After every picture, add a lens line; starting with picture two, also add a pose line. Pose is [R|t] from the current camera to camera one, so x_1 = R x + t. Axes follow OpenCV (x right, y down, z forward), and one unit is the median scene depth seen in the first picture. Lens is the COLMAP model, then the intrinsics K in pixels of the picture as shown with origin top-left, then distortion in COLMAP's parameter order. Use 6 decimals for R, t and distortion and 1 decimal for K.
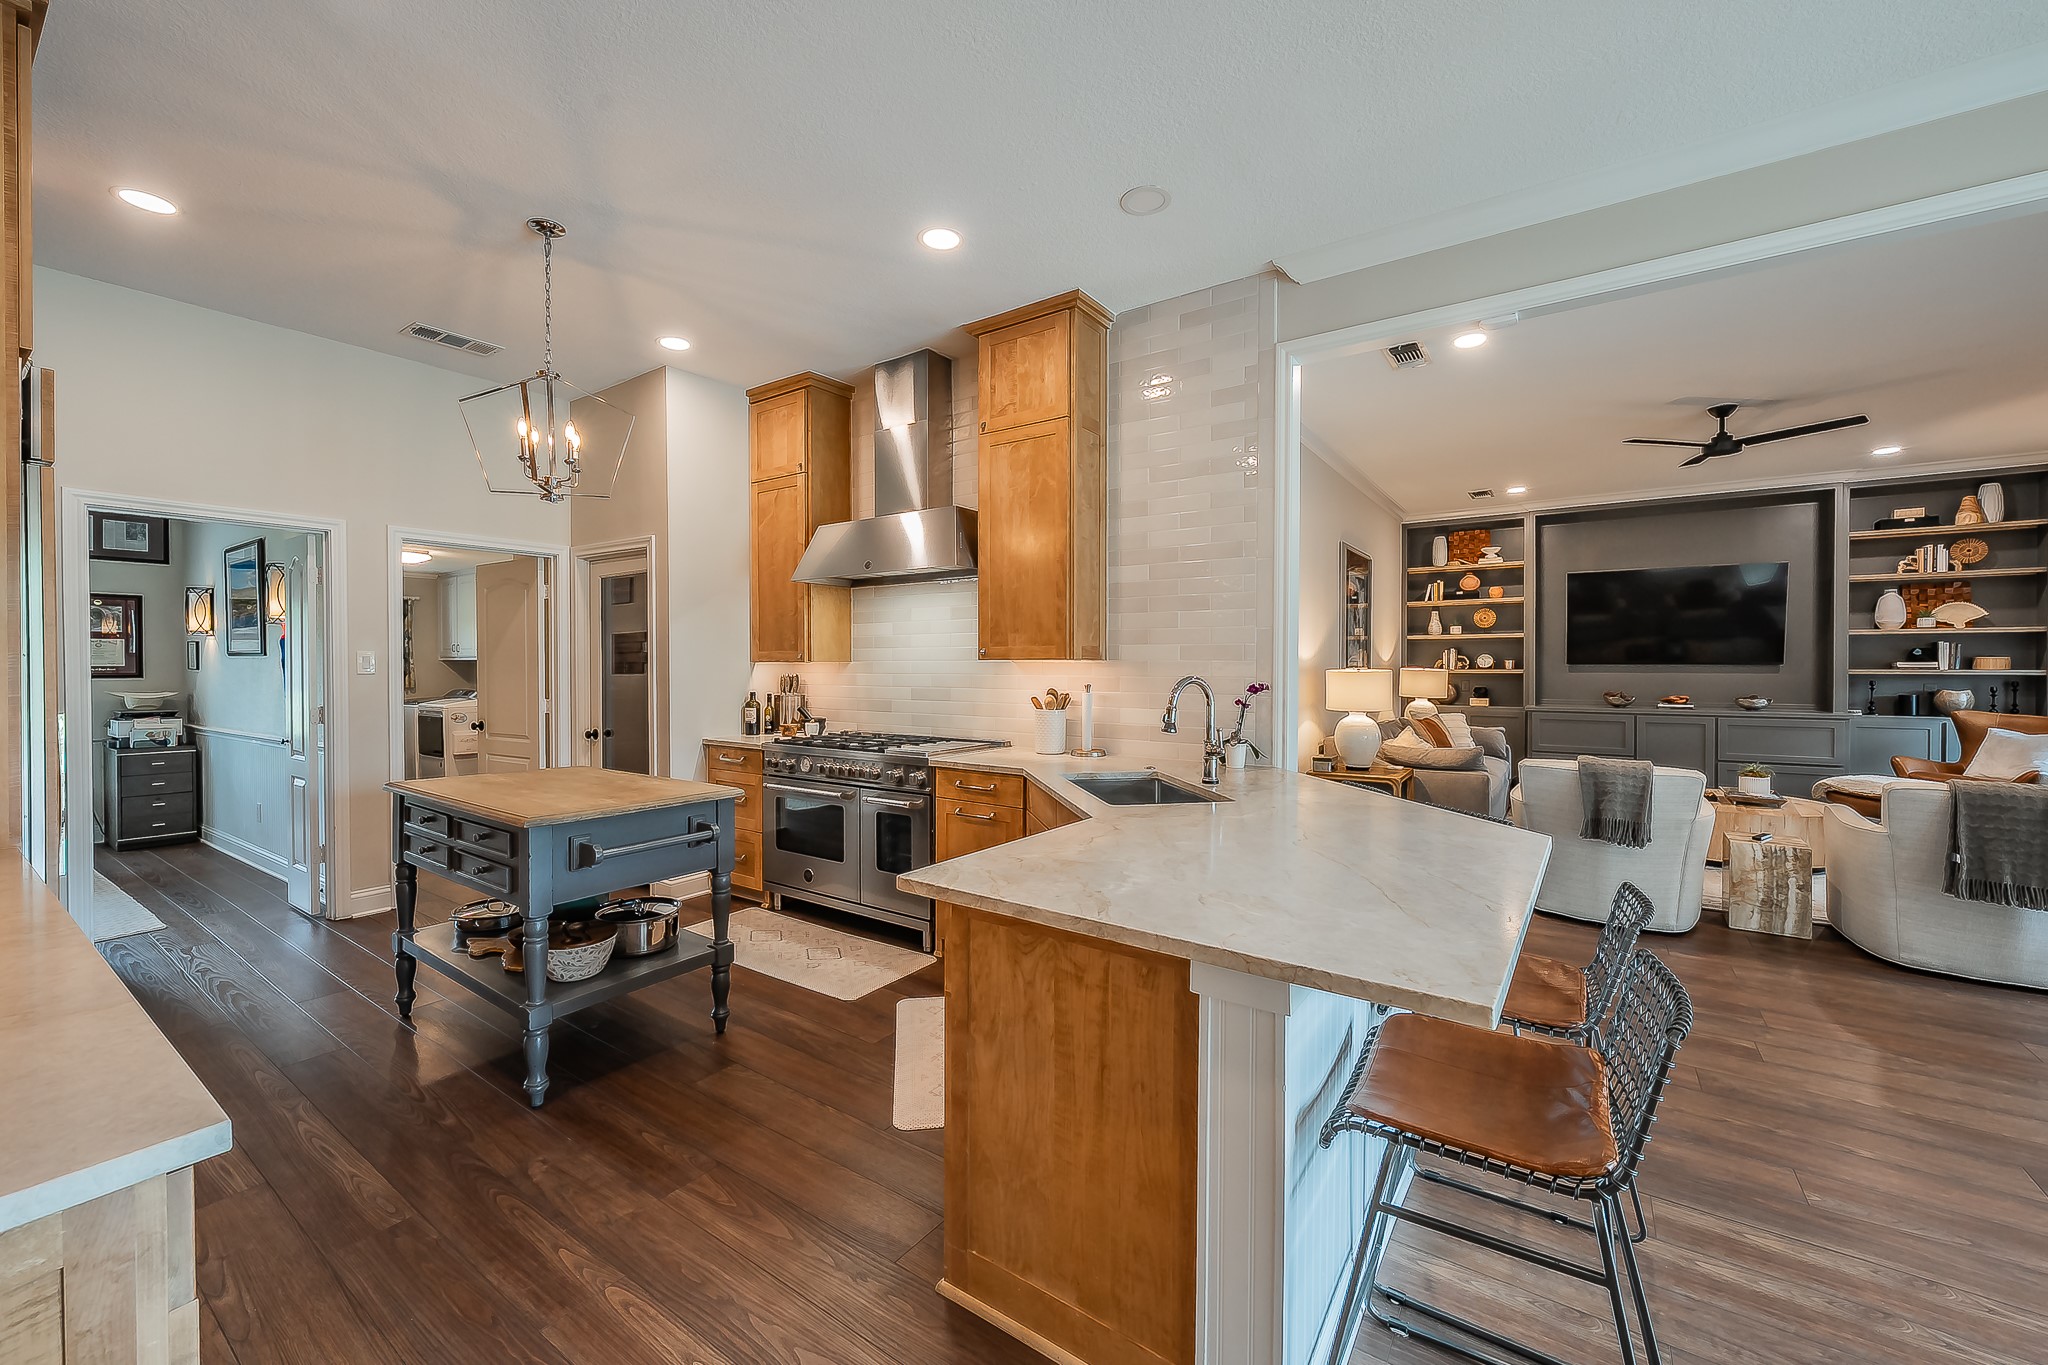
lens RADIAL K [[783.1, 0, 1025.2], [0, 783.1, 668.8], [0, 0, 1]] dist [-0.000946, 0.000020]
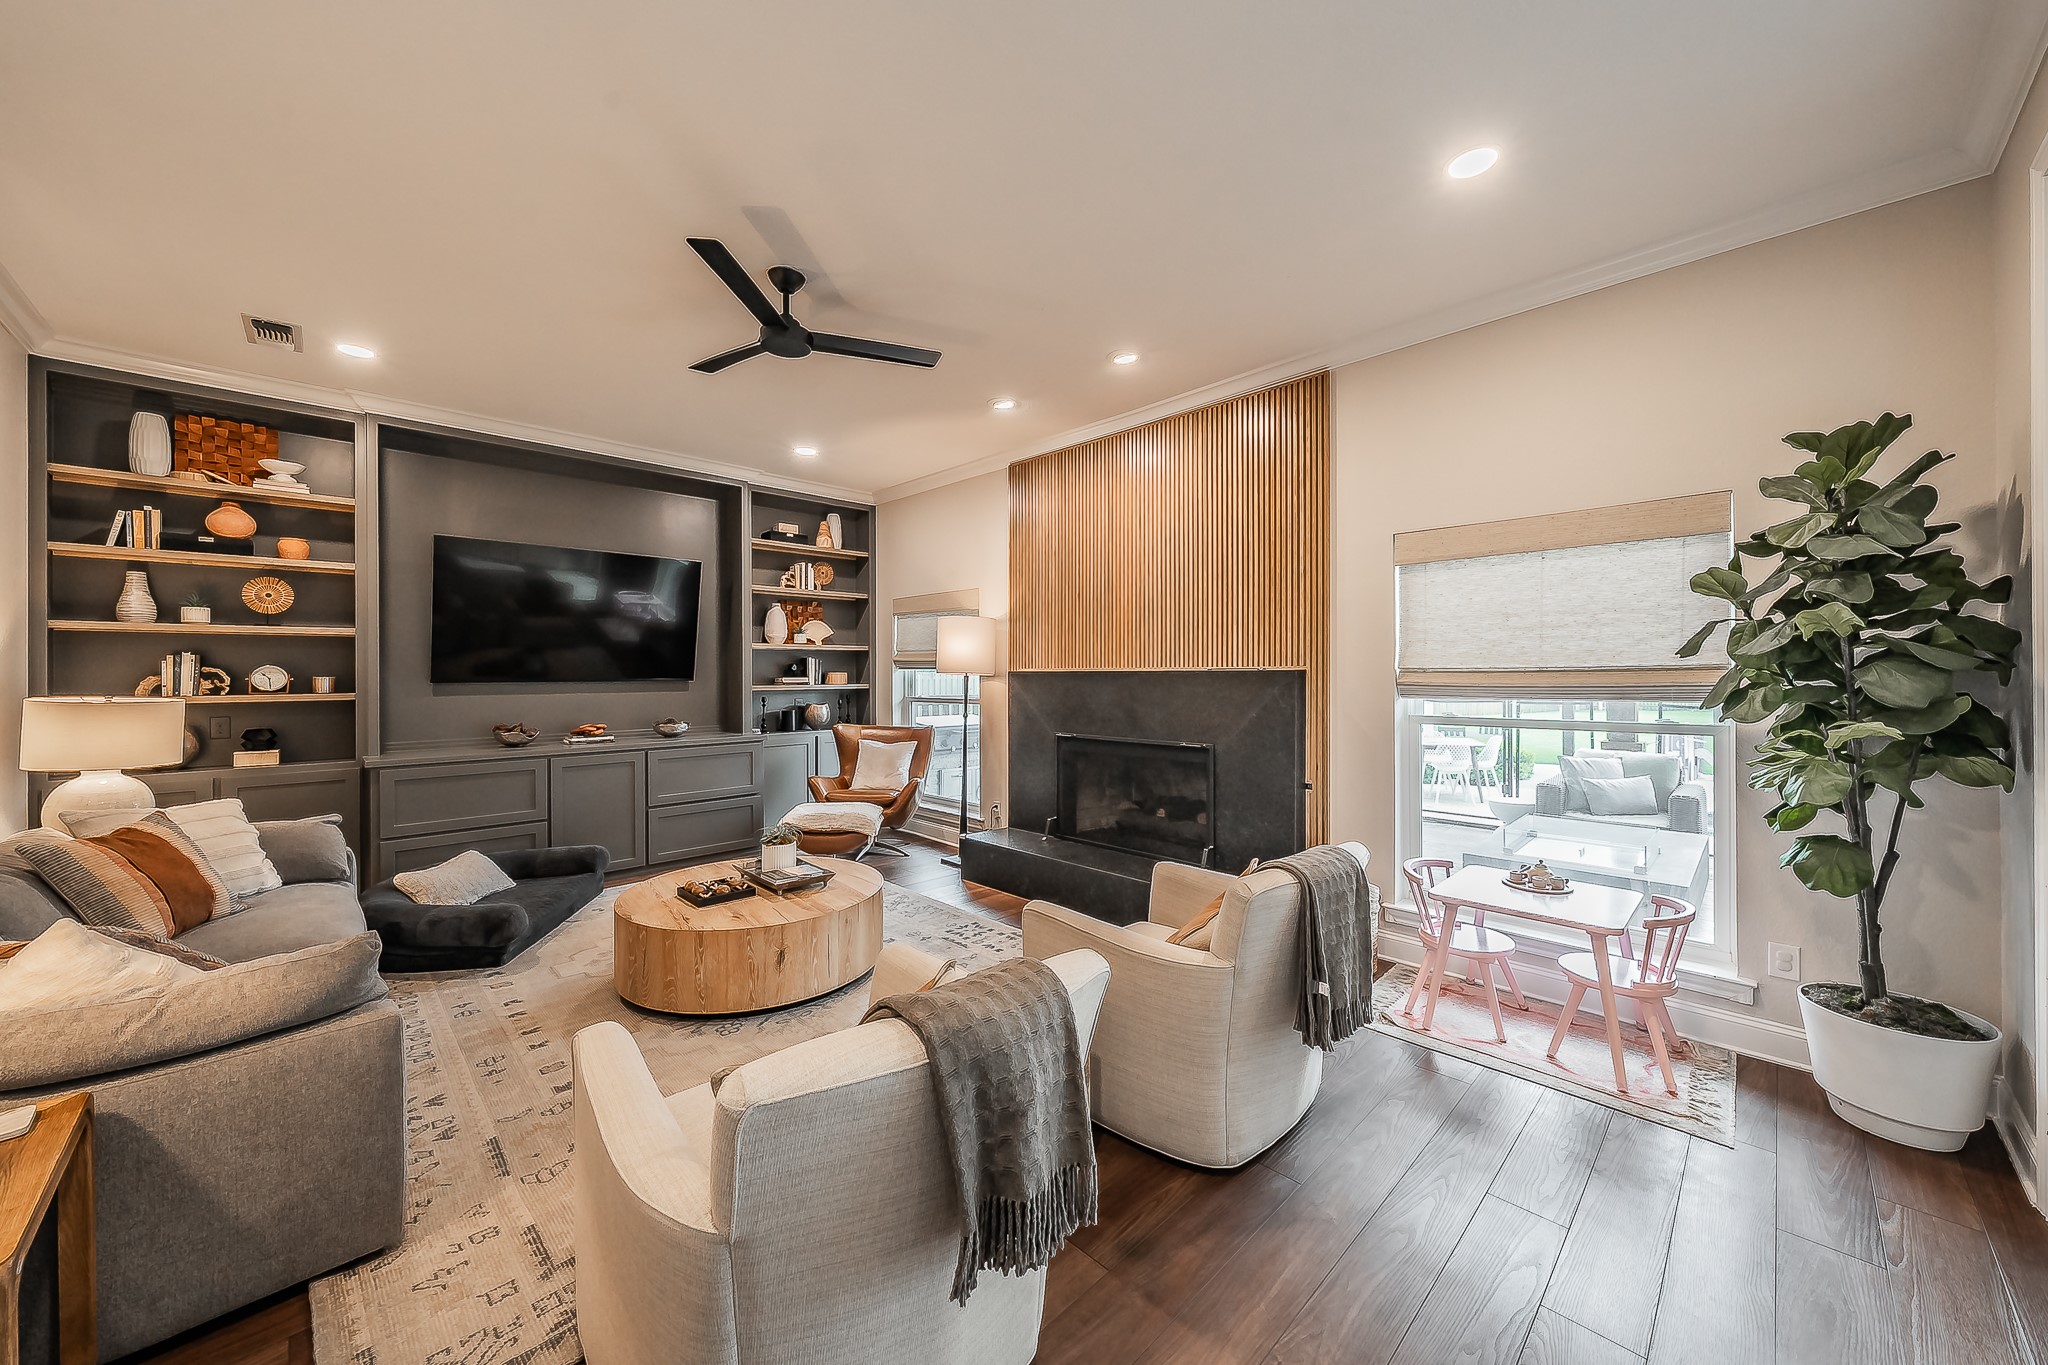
lens RADIAL K [[734.1, 0, 1012.0], [0, 734.1, 674.8], [0, 0, 1]] dist [-0.006516, 0.000151]
pose [[0.195330, -0.001406, 0.980737, 0.269985], [0.010967, 0.999940, -0.000751, -0.008479], [-0.980676, 0.010902, 0.195334, 0.544877]]
